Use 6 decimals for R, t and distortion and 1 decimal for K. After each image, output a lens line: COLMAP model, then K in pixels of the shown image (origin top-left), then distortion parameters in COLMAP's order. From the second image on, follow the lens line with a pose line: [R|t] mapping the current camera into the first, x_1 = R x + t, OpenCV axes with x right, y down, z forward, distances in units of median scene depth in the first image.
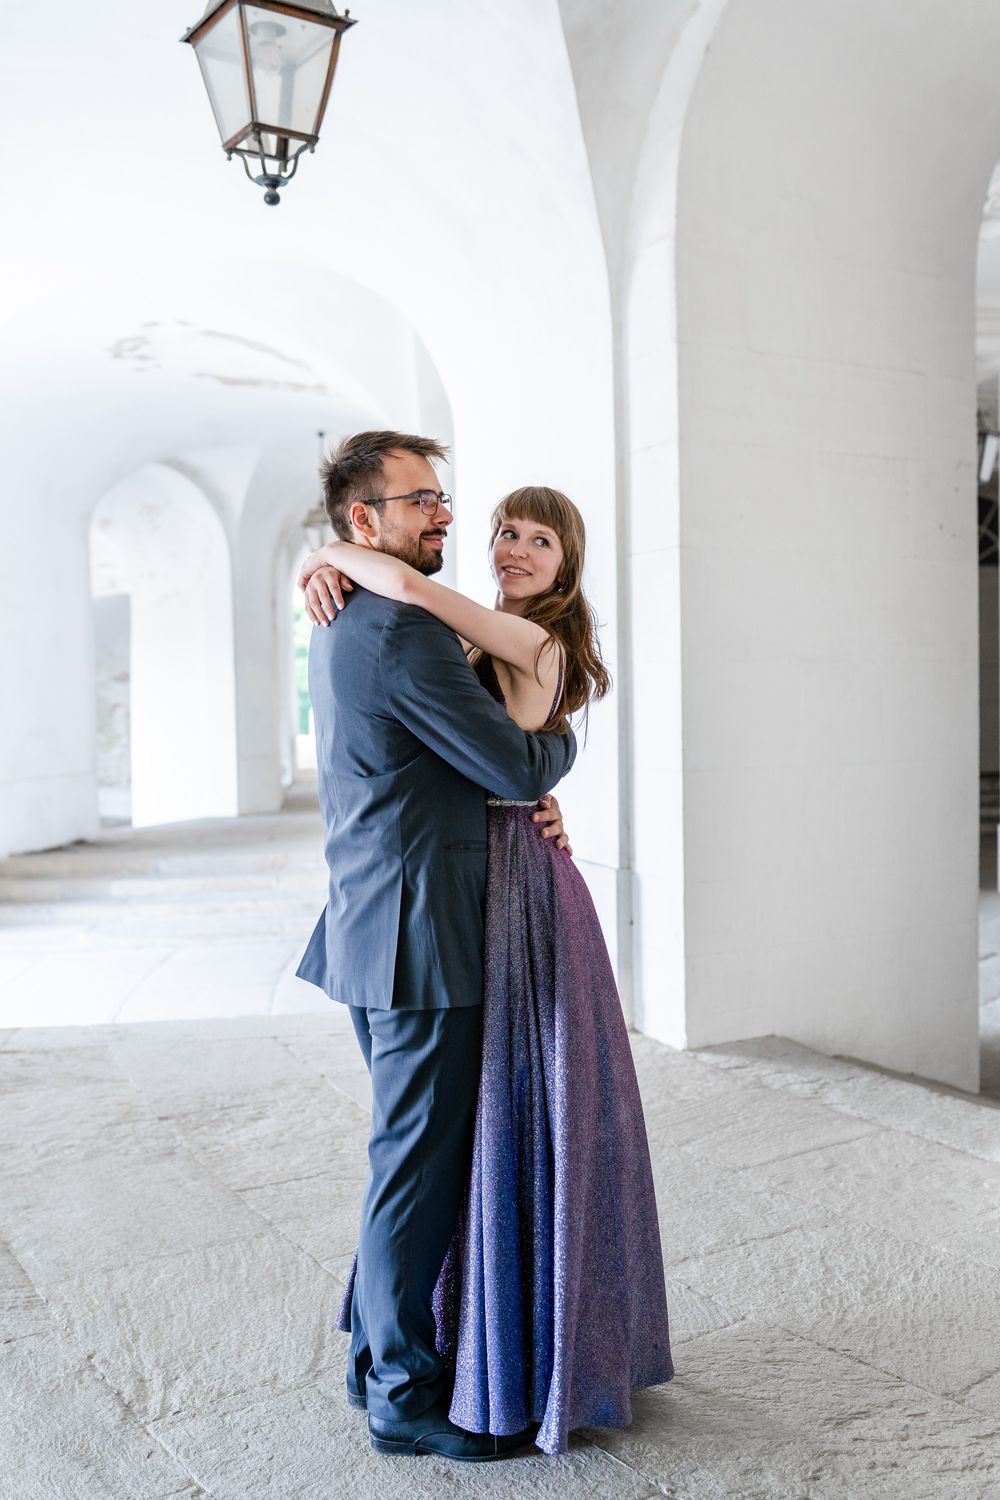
lens RADIAL K [[1469.9, 0, 465.0], [0, 1469.9, 766.7], [0, 0, 1]] dist [-0.005536, 0.000000]
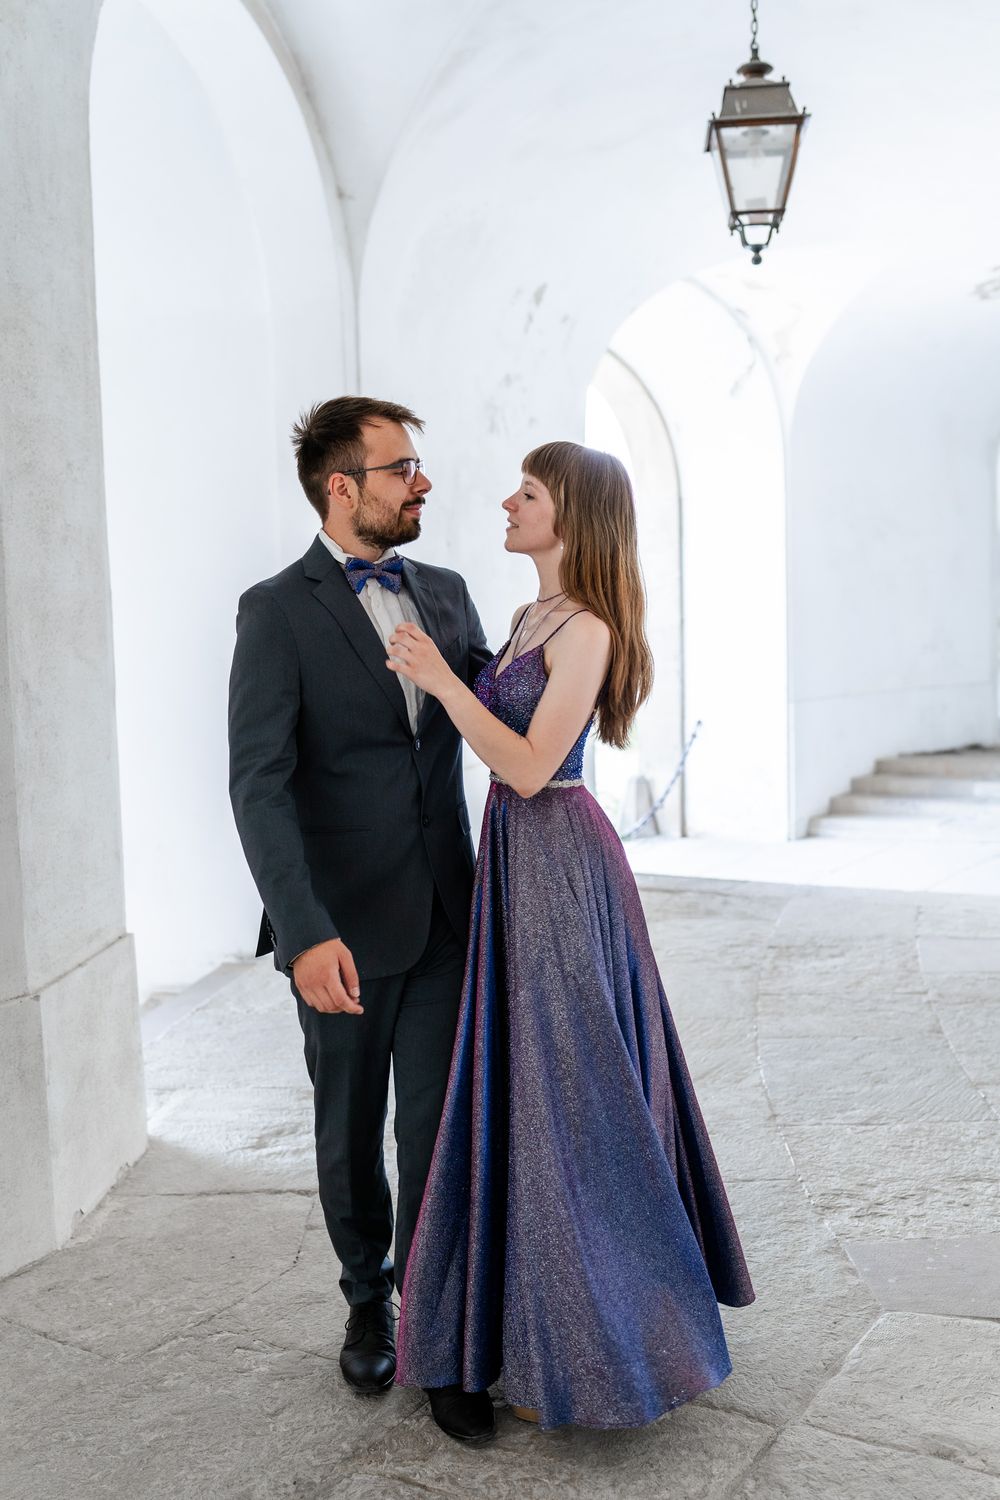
lens RADIAL K [[1469.9, 0, 528.1], [0, 1469.9, 758.7], [0, 0, 1]] dist [-0.005536, 0.000000]
pose [[0.784851, 0.051965, -0.617502, 0.179325], [-0.016954, 0.997905, 0.062428, -0.002683], [0.619452, -0.038528, 0.784088, -0.066813]]
